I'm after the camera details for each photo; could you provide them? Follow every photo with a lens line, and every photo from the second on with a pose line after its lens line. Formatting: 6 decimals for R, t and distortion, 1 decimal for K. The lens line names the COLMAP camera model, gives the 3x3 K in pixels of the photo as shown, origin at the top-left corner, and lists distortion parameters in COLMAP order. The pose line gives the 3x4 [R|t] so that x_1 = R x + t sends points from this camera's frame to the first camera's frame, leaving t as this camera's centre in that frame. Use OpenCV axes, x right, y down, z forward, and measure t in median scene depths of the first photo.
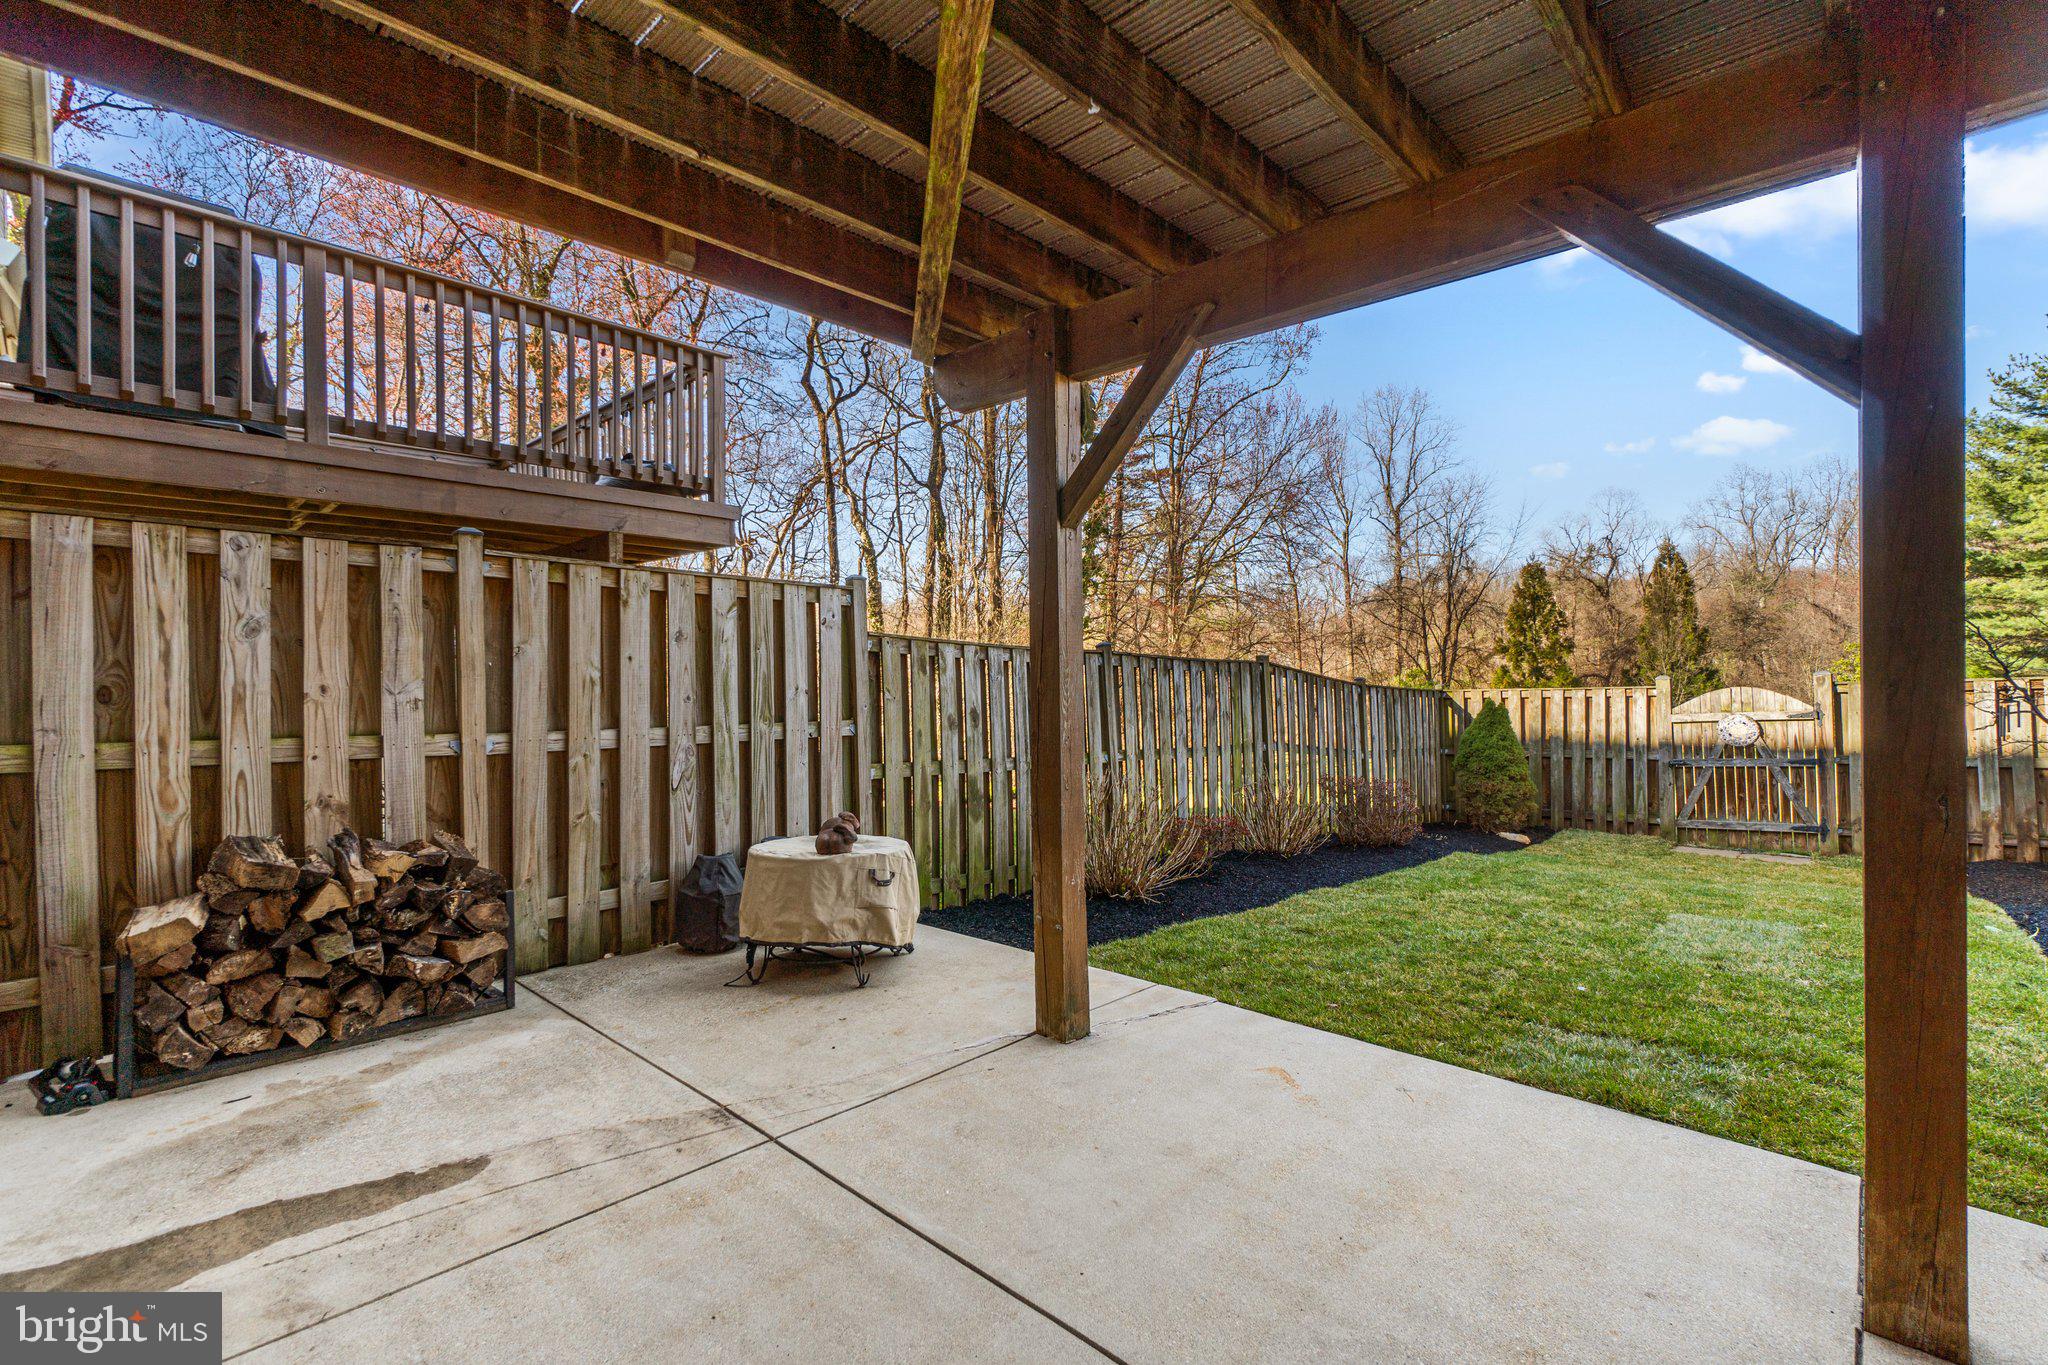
lens RADIAL K [[930.6, 0, 1019.5], [0, 930.6, 674.2], [0, 0, 1]] dist [0.017152, 0.000539]
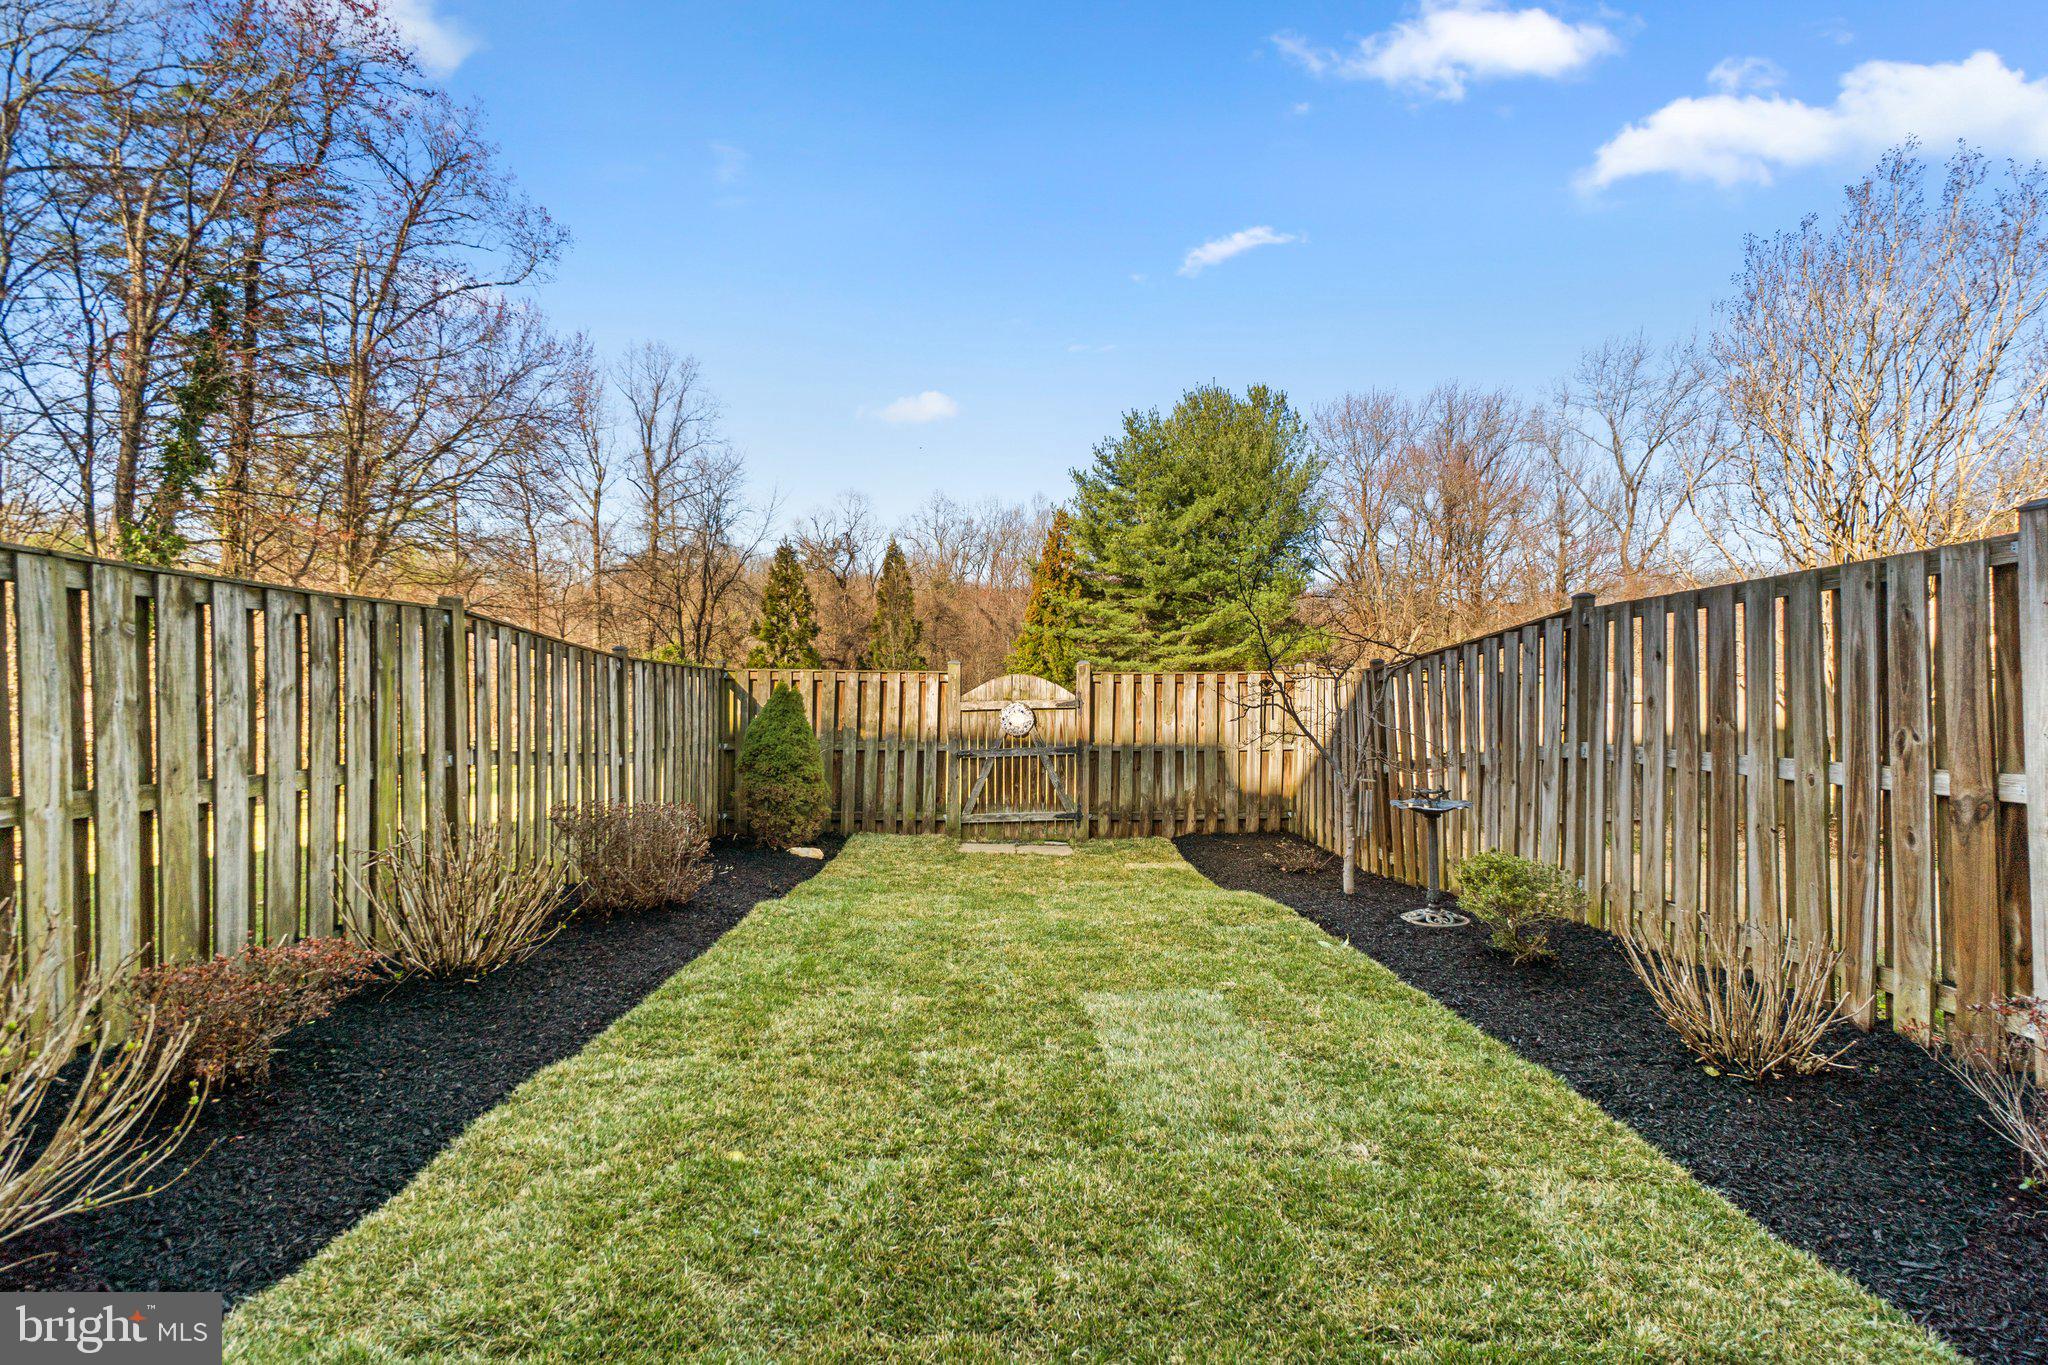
lens RADIAL K [[888.4, 0, 1026.0], [0, 888.4, 671.7], [0, 0, 1]] dist [-0.004113, 0.001627]
pose [[0.699316, 0.028179, 0.714257, 0.102661], [-0.043104, 0.999067, 0.002787, 0.007042], [-0.713512, -0.032736, 0.699878, 0.316438]]
